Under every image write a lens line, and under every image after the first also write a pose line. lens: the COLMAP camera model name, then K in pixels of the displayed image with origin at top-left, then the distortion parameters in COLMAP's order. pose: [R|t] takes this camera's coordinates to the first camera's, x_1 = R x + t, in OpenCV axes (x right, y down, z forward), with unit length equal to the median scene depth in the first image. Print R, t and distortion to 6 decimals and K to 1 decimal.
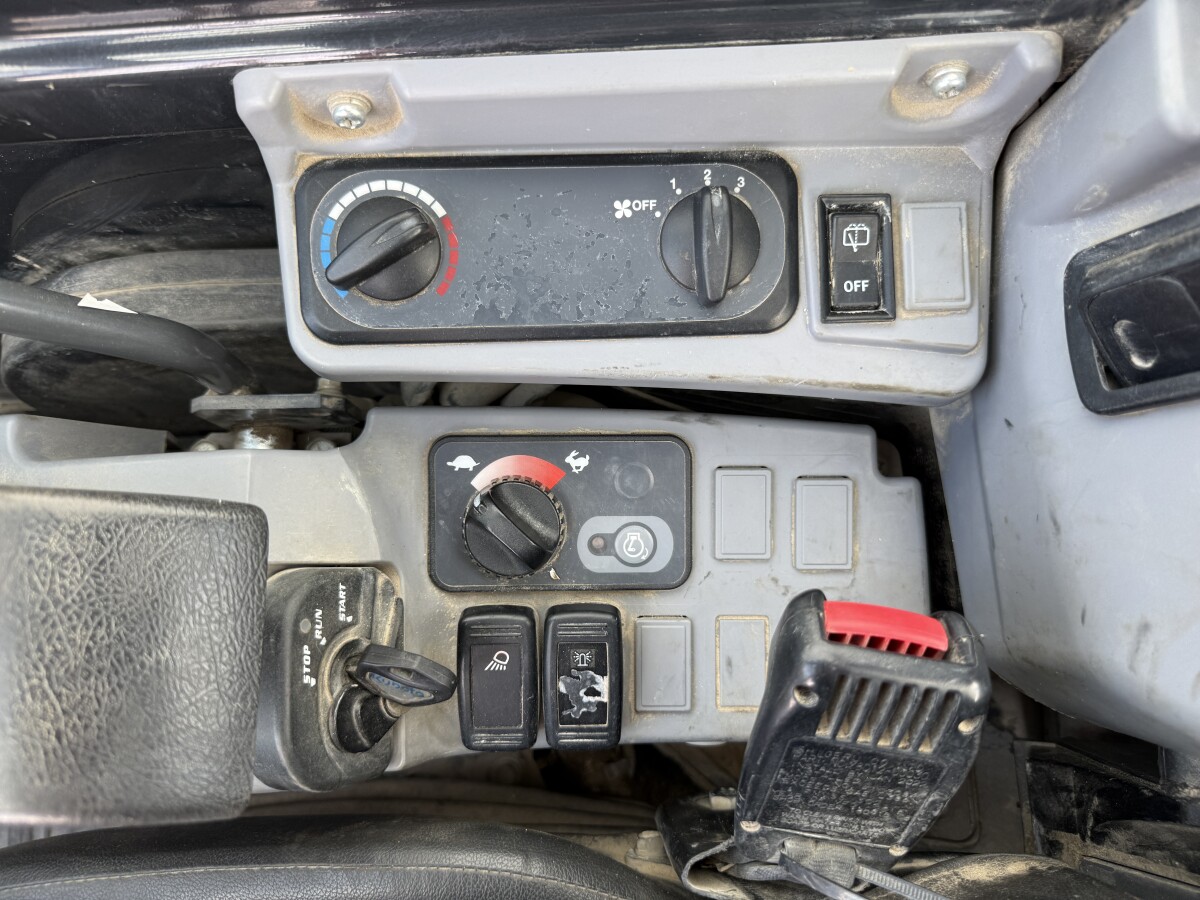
lens RADIAL K [[844.4, 0, 601.0], [0, 844.4, 448.2], [0, 0, 1]] dist [0.050371, -0.084971]
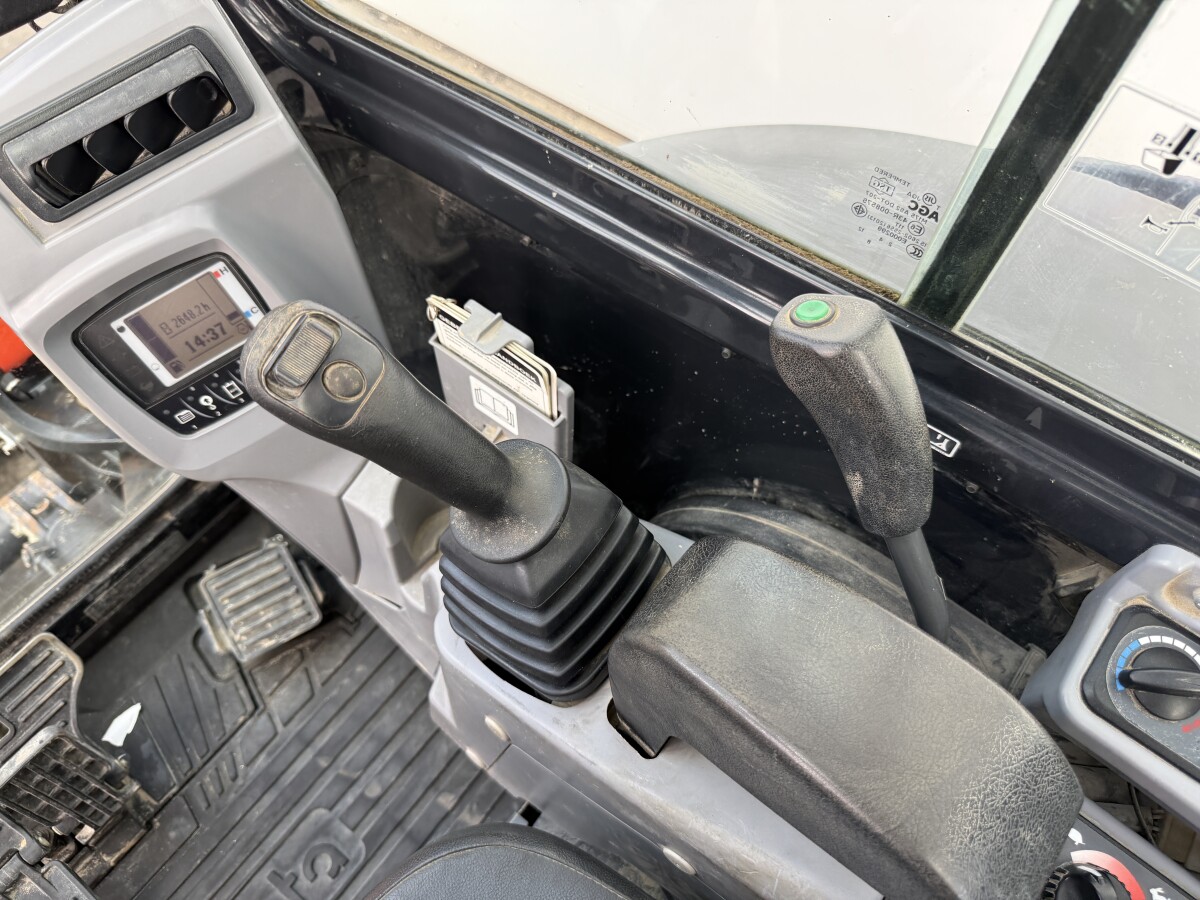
lens RADIAL K [[884.8, 0, 600.0], [0, 884.8, 450.0], [0, 0, 1]] dist [-0.055925, 0.039705]
pose [[0.775904, 0.559761, -0.290930, -0.787404], [-0.629368, 0.718445, -0.296196, 0.519956], [0.043218, 0.412922, 0.909740, -0.540008]]
